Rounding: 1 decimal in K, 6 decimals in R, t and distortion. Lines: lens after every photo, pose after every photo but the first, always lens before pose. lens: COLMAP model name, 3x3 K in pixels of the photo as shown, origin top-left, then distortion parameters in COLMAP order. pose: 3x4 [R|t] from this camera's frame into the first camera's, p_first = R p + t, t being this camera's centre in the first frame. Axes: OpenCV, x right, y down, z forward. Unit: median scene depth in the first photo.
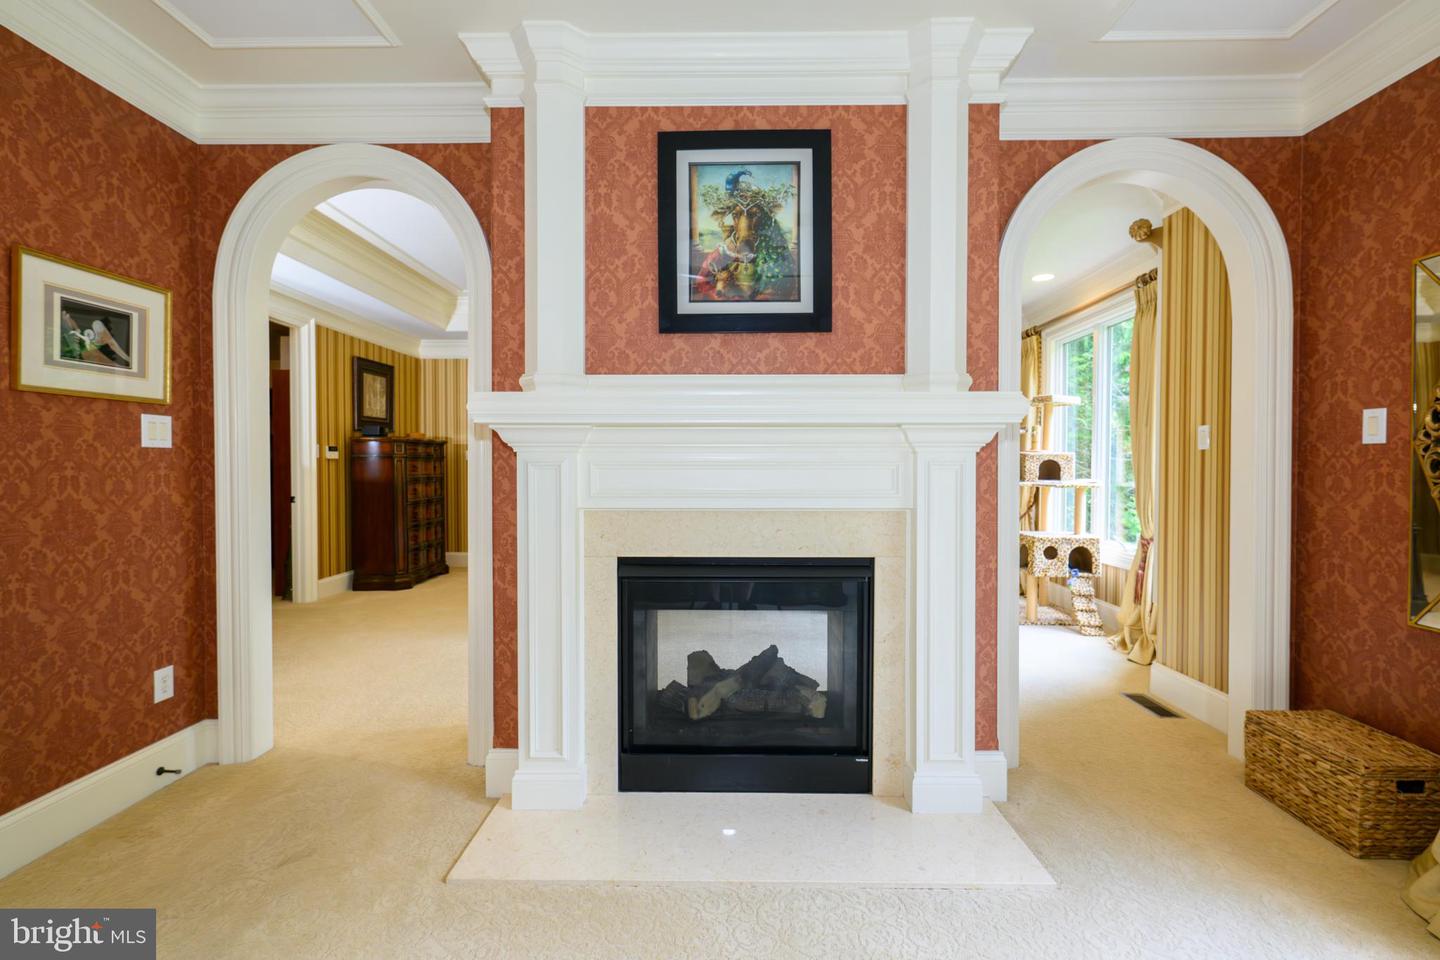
lens RADIAL K [[646.4, 0, 722.1], [0, 646.4, 478.1], [0, 0, 1]] dist [0.002042, 0.000527]
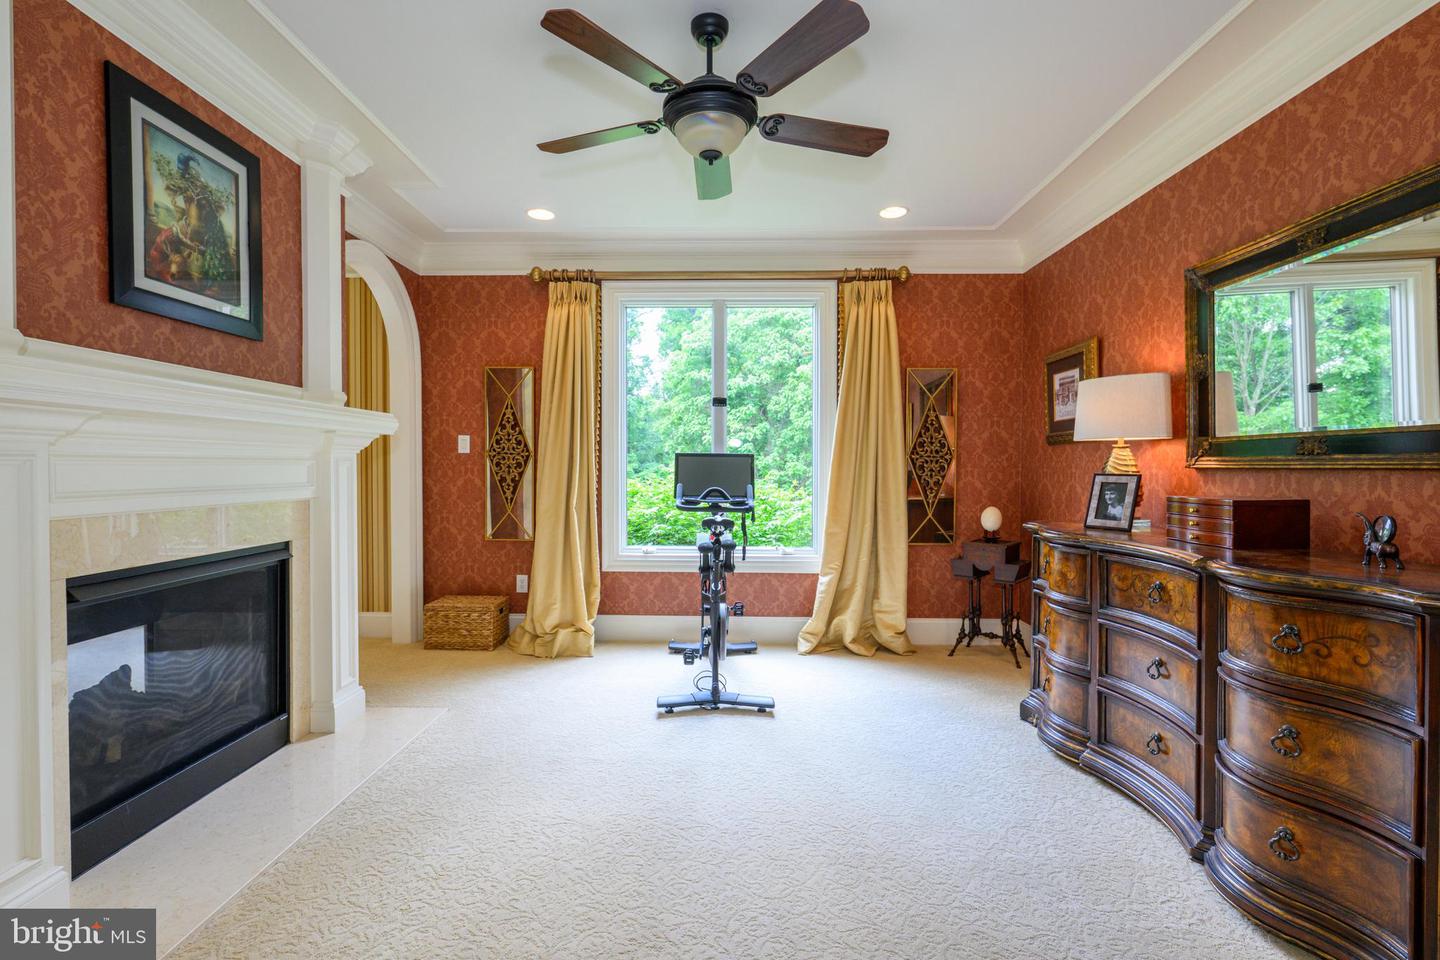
lens RADIAL K [[646.4, 0, 718.8], [0, 646.4, 474.1], [0, 0, 1]] dist [0.002042, 0.000527]
pose [[-0.000548, -0.012492, 0.999922, -0.939275], [0.010243, 0.999869, 0.012497, -0.005667], [-0.999947, 0.010249, -0.000420, 0.220169]]
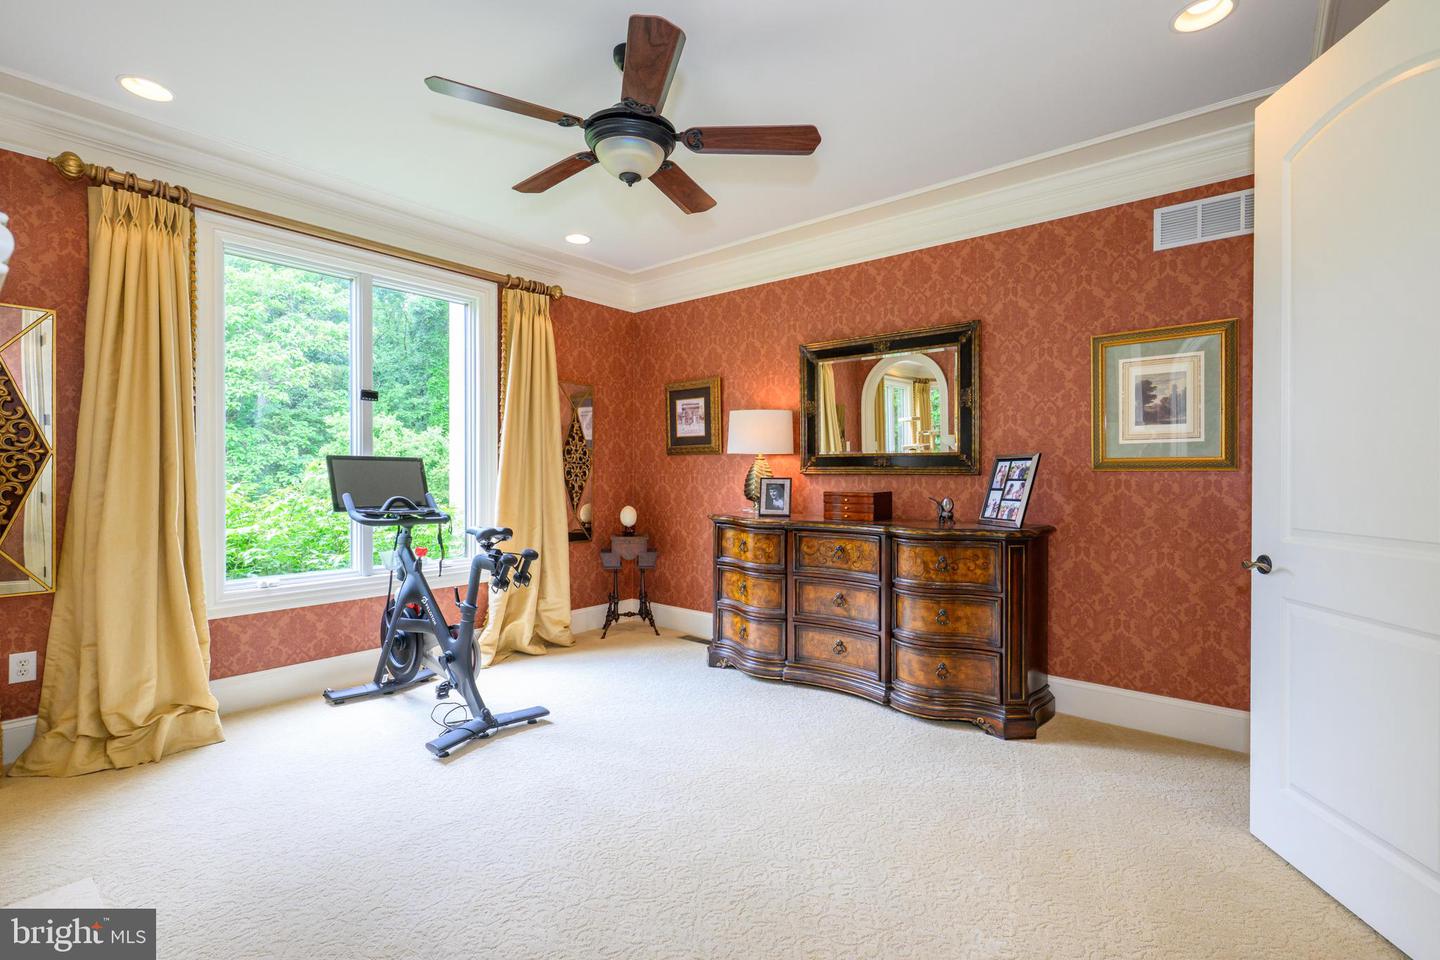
lens RADIAL K [[646.4, 0, 717.9], [0, 646.4, 474.0], [0, 0, 1]] dist [0.002042, 0.000527]
pose [[-0.783130, -0.005254, 0.621836, -0.703713], [0.003788, 0.999905, 0.013219, -0.017271], [-0.621847, 0.012708, -0.783036, 0.951508]]
